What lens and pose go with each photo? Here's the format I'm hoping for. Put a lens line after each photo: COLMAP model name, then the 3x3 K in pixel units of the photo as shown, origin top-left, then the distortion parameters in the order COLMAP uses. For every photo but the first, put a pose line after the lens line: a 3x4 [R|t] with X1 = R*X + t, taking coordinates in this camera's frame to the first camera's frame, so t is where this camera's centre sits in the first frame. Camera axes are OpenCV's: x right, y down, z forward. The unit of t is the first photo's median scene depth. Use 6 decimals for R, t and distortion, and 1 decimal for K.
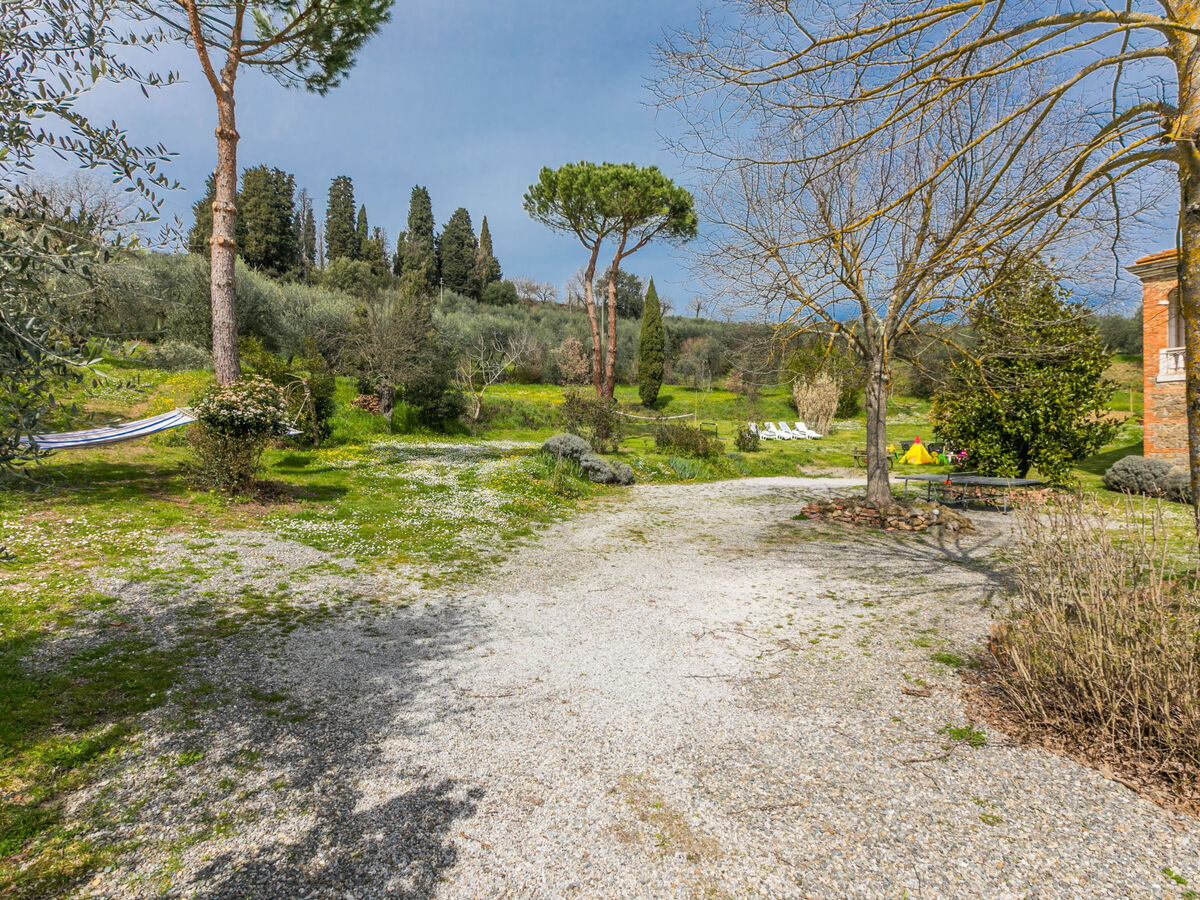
lens RADIAL K [[646.6, 0, 595.0], [0, 646.6, 445.8], [0, 0, 1]] dist [0.006767, -0.002824]
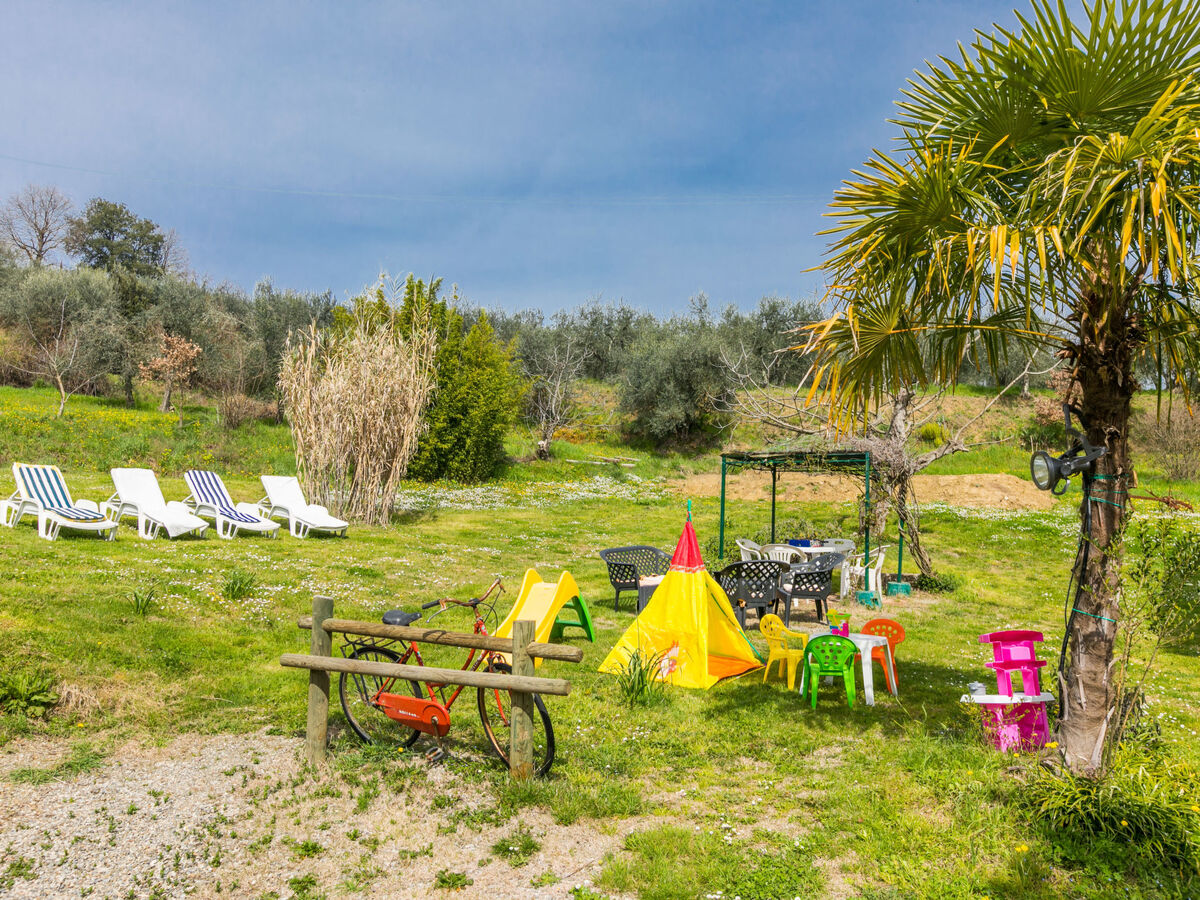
lens RADIAL K [[951.6, 0, 599.9], [0, 951.6, 448.6], [0, 0, 1]] dist [0.002520, -0.012880]
pose [[0.903213, 0.053326, 0.425867, 0.260649], [-0.011827, 0.994967, -0.099504, -0.008161], [-0.429030, 0.084836, 0.899298, 0.558546]]
